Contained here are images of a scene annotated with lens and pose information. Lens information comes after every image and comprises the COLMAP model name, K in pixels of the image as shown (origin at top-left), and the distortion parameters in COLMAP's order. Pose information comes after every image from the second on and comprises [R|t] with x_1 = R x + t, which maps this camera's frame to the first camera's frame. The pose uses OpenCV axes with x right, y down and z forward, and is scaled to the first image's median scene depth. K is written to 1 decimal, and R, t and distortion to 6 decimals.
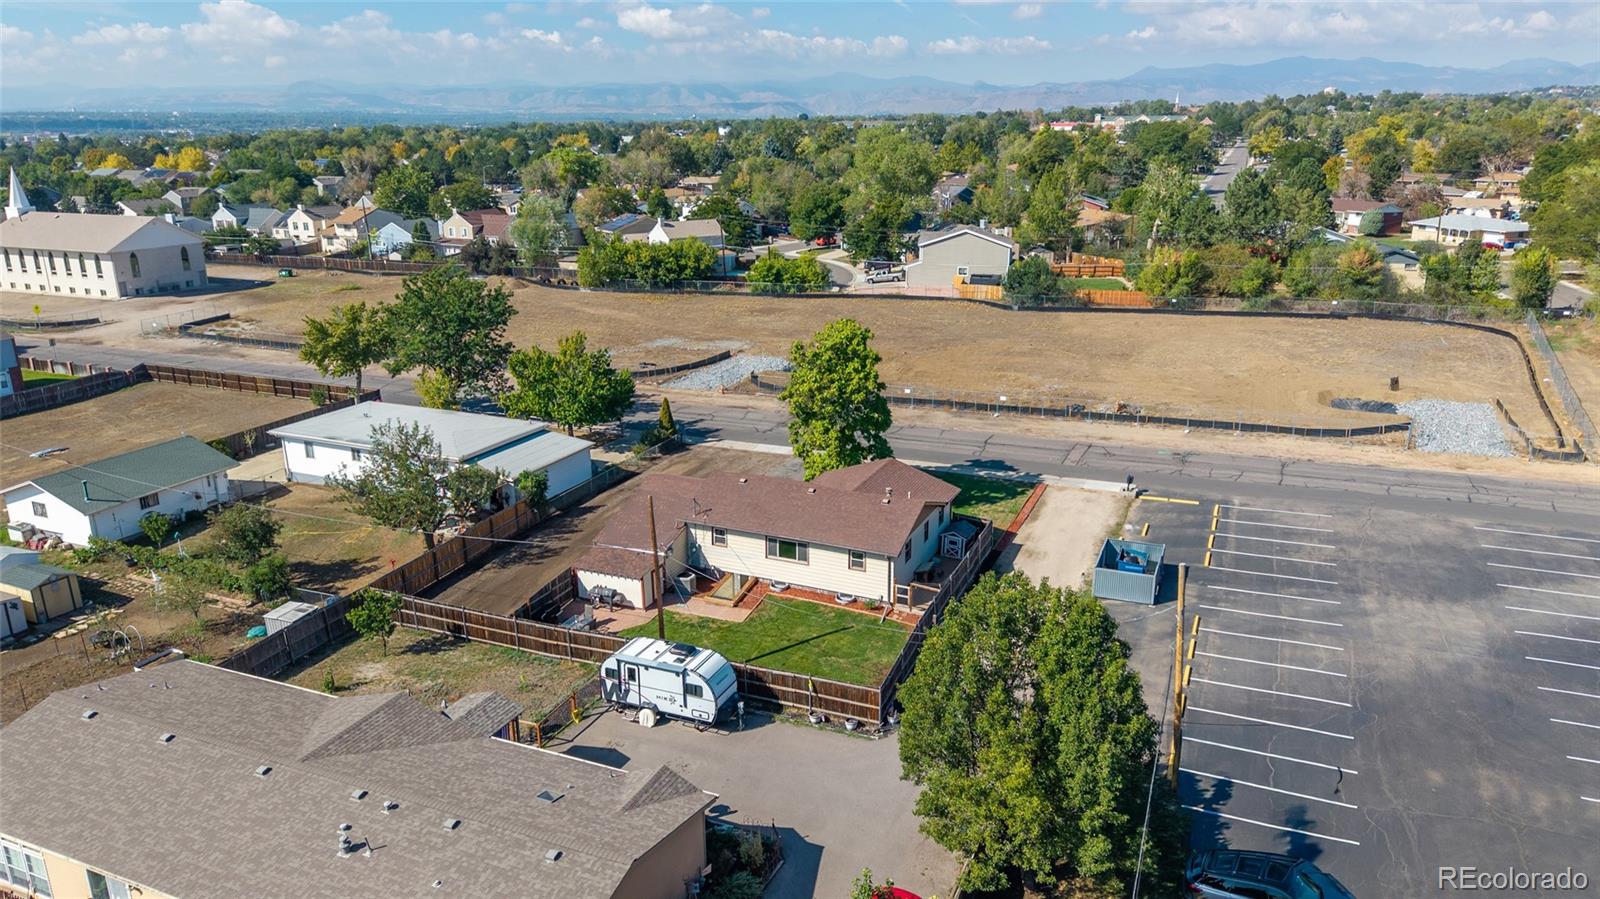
lens RADIAL K [[1060.4, 0, 800.0], [0, 1060.4, 449.5], [0, 0, 1]] dist [0.031866, -0.032583]
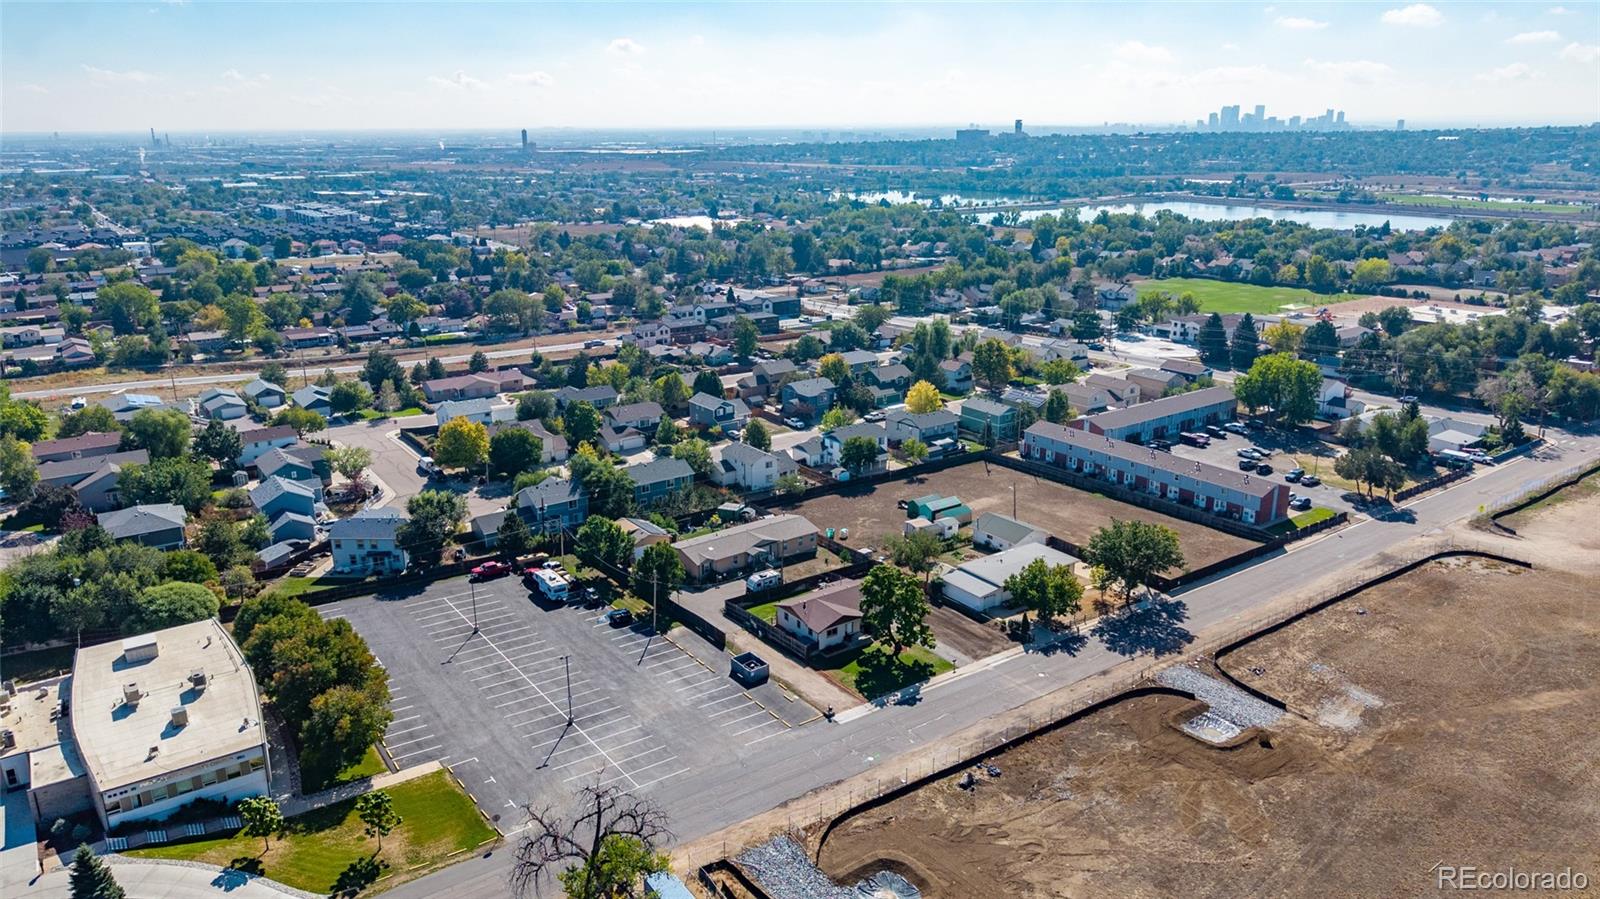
lens RADIAL K [[1073.7, 0, 800.0], [0, 1073.7, 449.5], [0, 0, 1]] dist [0.059263, -0.077411]
pose [[-0.497255, 0.261769, -0.827172, 1.871985], [-0.246521, 0.871473, 0.423985, -1.208483], [0.831844, 0.414744, -0.368813, 1.558028]]
